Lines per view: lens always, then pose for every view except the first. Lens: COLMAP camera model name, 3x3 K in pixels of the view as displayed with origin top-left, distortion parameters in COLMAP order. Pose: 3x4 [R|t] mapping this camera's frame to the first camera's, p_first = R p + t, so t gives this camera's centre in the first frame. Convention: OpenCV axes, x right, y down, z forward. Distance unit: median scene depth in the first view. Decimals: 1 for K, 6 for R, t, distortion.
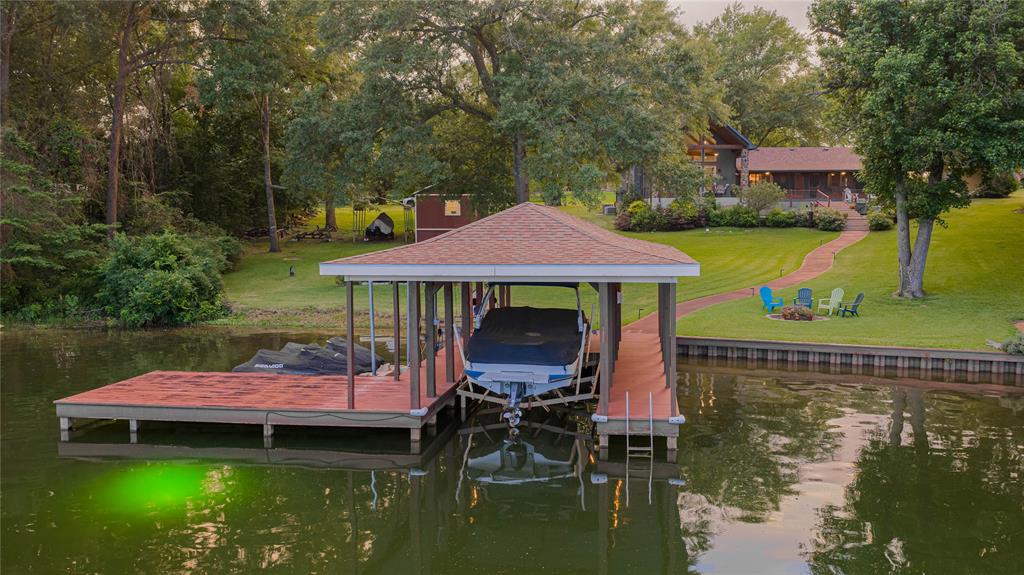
lens RADIAL K [[856.6, 0, 513.7], [0, 856.6, 288.6], [0, 0, 1]] dist [0.011610, -0.008202]
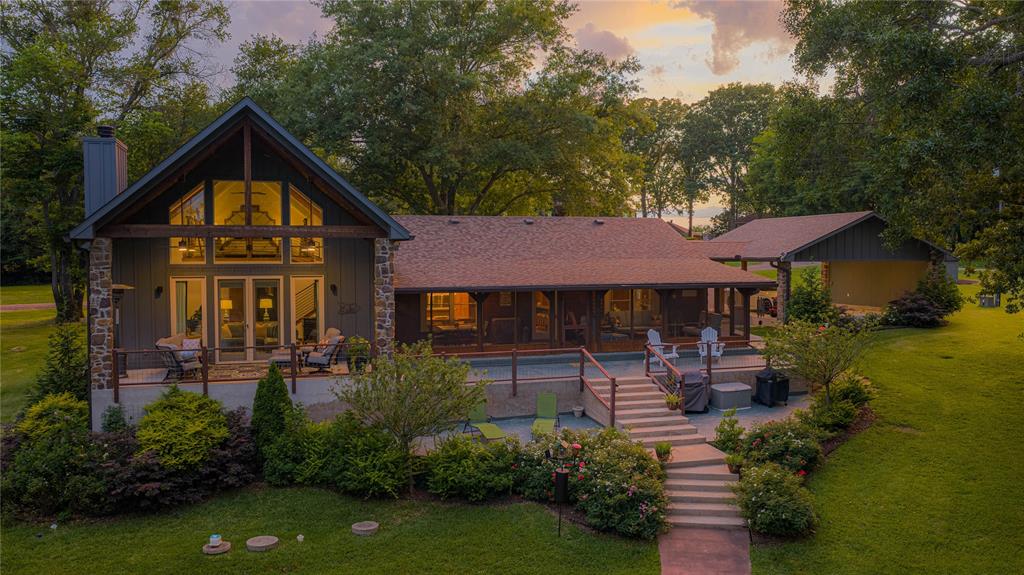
lens RADIAL K [[856.6, 0, 511.5], [0, 856.6, 286.9], [0, 0, 1]] dist [0.011610, -0.008202]
pose [[0.968768, -0.010256, 0.247756, 0.234295], [0.019494, 0.999202, -0.034862, -0.130128], [-0.247201, 0.038603, 0.968195, 0.651413]]
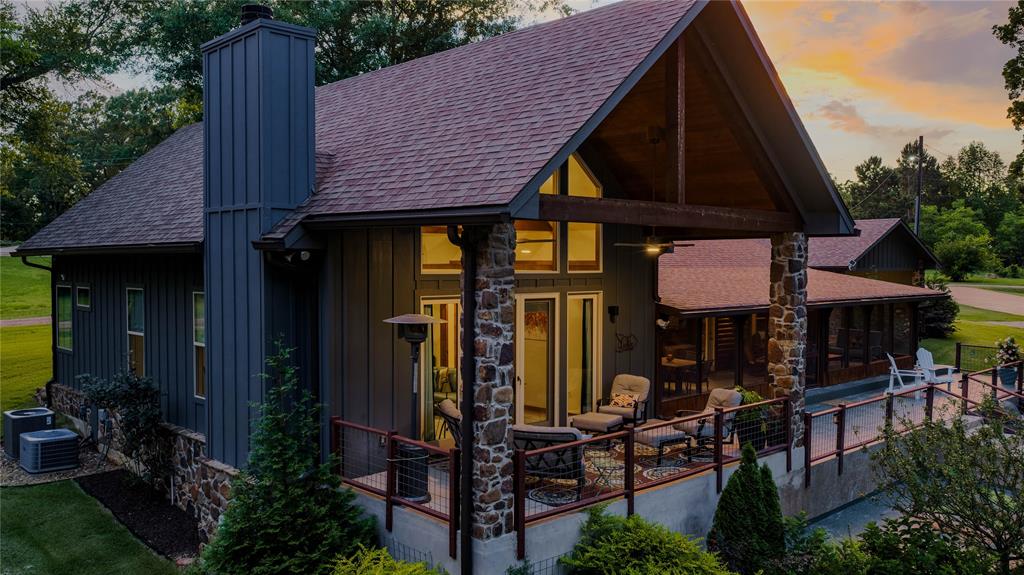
lens RADIAL K [[856.6, 0, 511.8], [0, 856.6, 287.6], [0, 0, 1]] dist [0.011610, -0.008202]
pose [[0.764159, -0.015132, 0.644851, 0.069615], [0.046247, 0.998437, -0.031374, -0.145284], [-0.643368, 0.053797, 0.763664, 0.879970]]
